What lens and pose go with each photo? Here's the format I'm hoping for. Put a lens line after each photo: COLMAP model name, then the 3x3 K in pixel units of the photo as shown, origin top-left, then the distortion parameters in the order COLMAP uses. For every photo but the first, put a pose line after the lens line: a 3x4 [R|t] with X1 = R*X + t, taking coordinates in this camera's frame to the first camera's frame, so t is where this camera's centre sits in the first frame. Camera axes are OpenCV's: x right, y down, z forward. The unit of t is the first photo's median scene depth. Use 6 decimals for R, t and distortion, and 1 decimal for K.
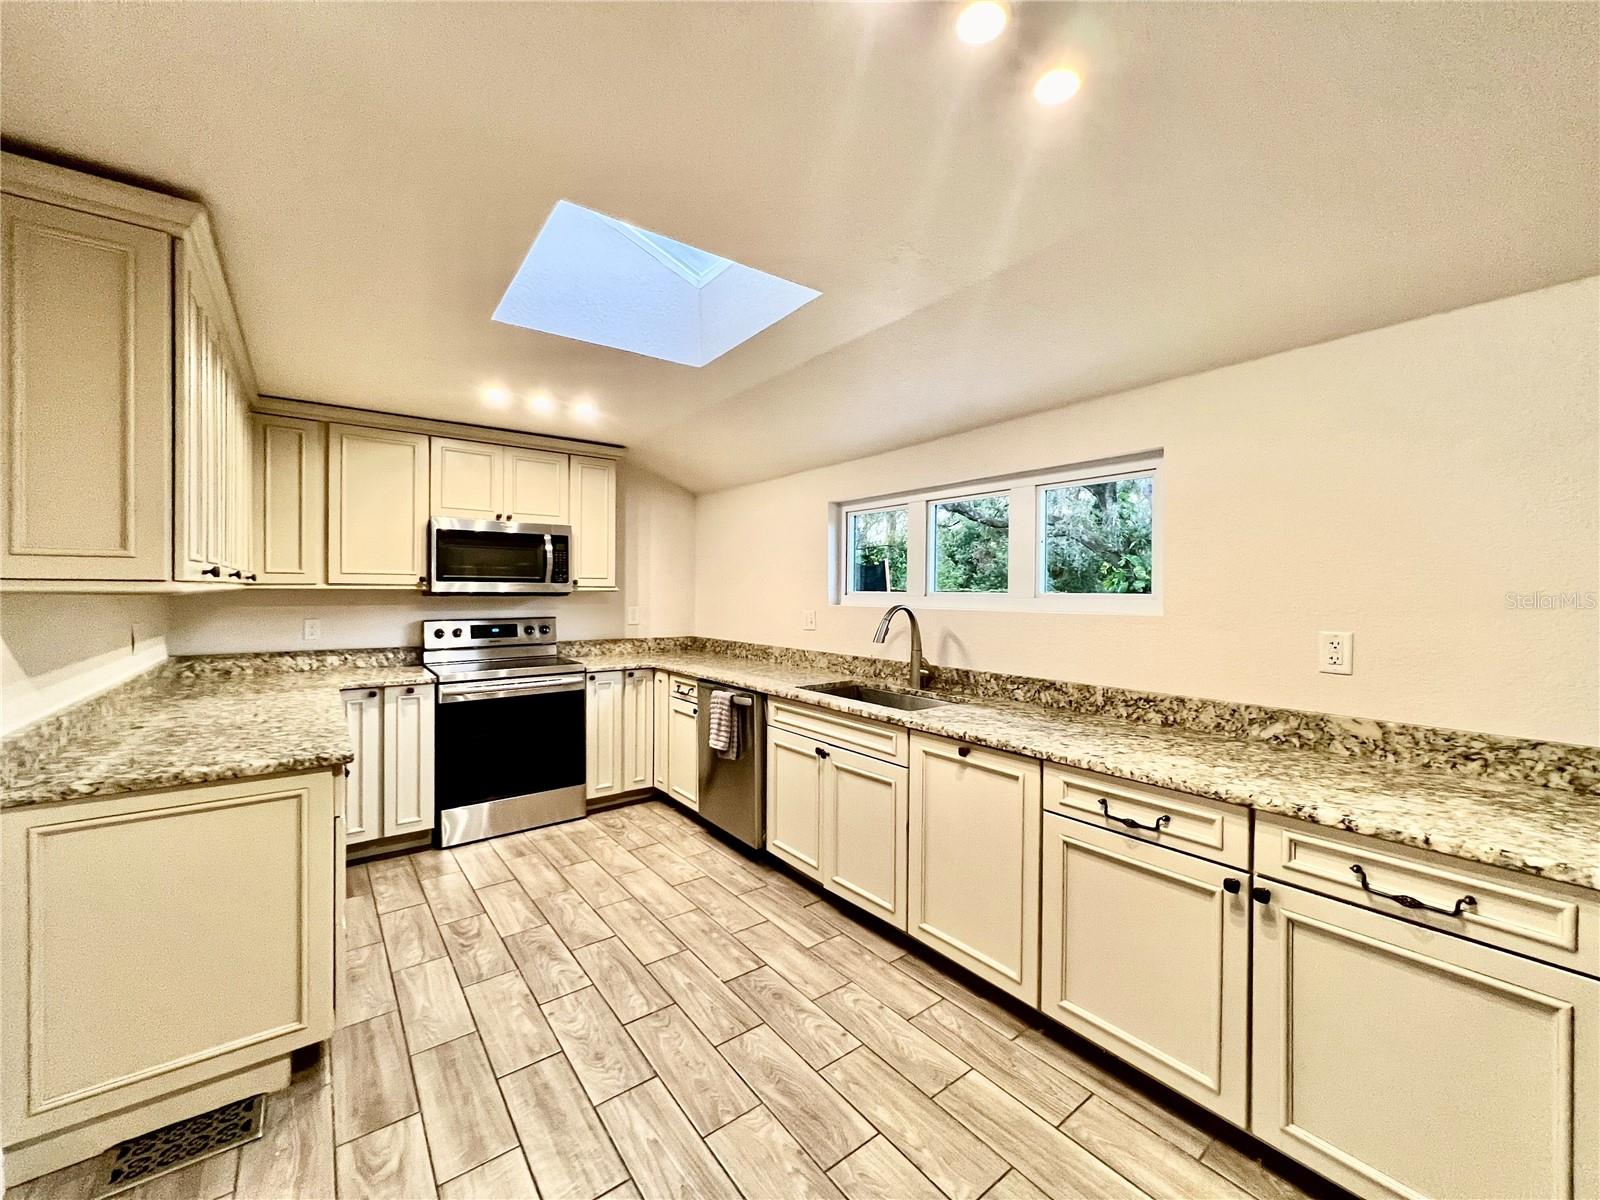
lens RADIAL K [[640.2, 0, 798.1], [0, 640.2, 594.4], [0, 0, 1]] dist [-0.000579, 0.000343]
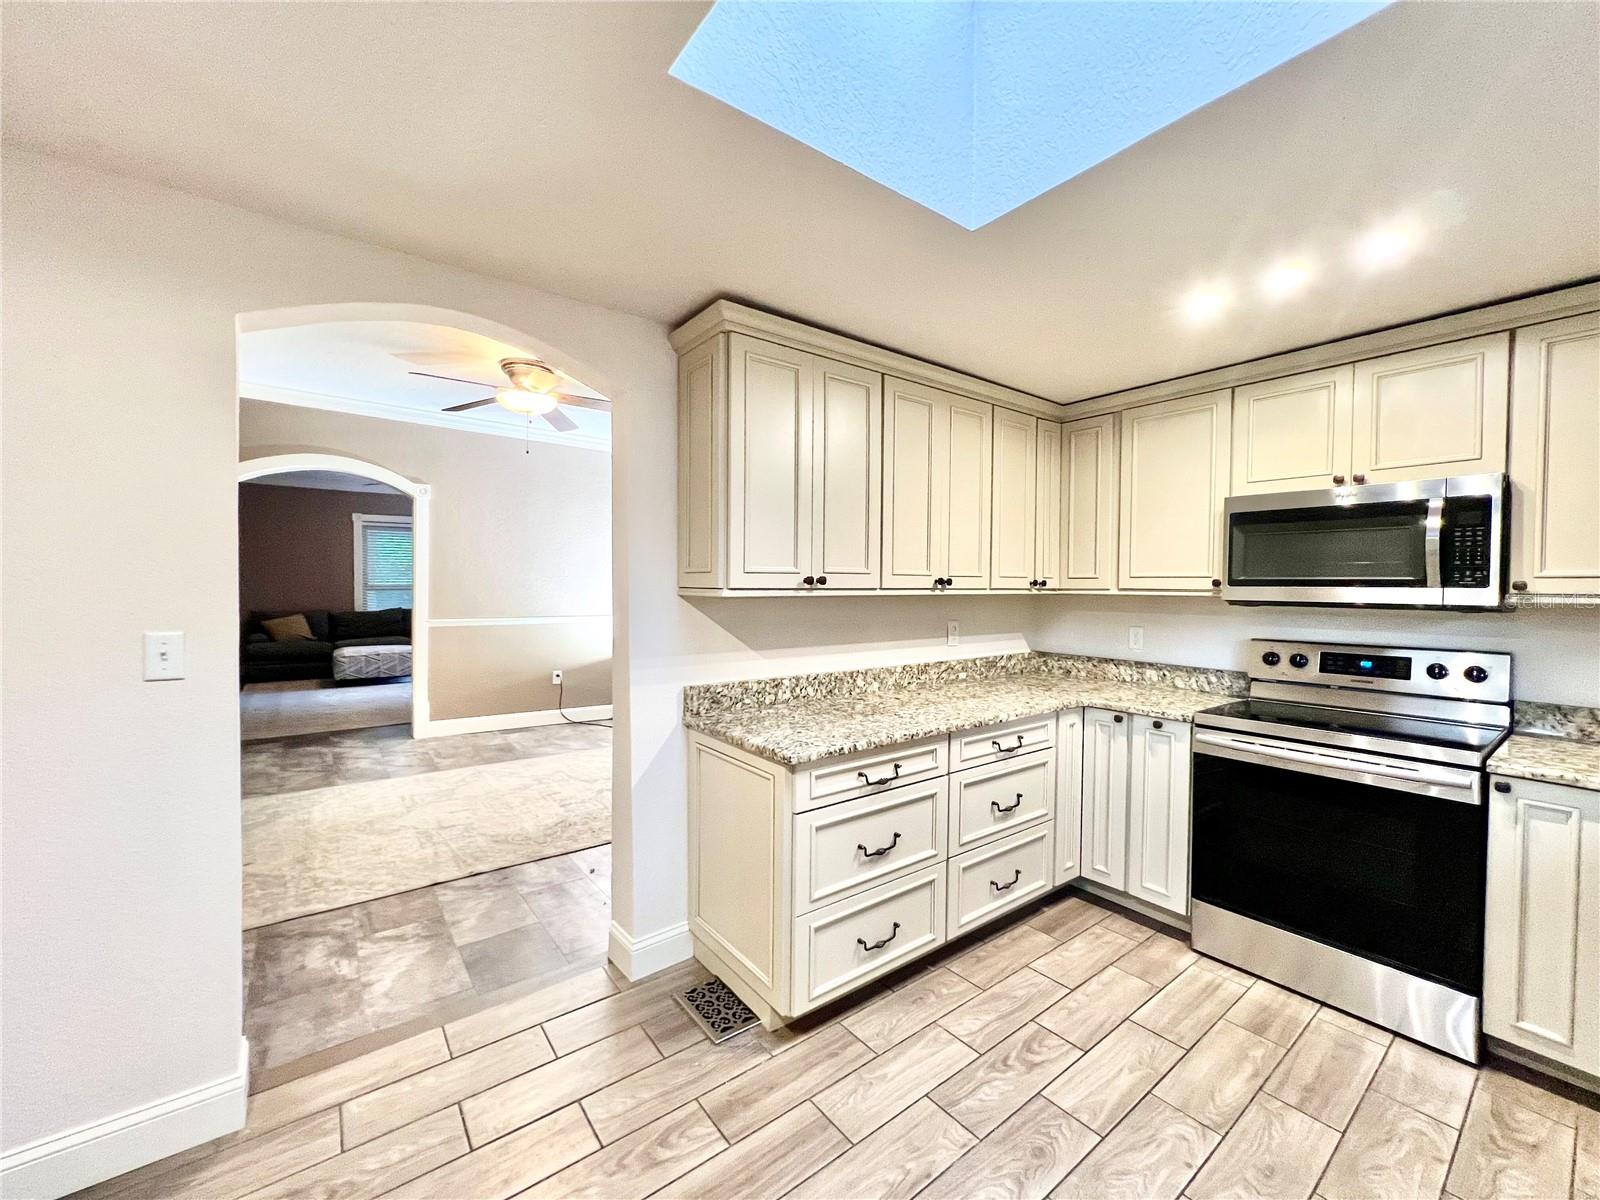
lens RADIAL K [[640.2, 0, 798.1], [0, 640.2, 594.4], [0, 0, 1]] dist [-0.000579, 0.000343]
pose [[-0.000300, 0.009635, -0.999954, 0.171246], [-0.016220, 0.999822, 0.009639, -0.009762], [0.999868, 0.016222, -0.000144, 0.532620]]
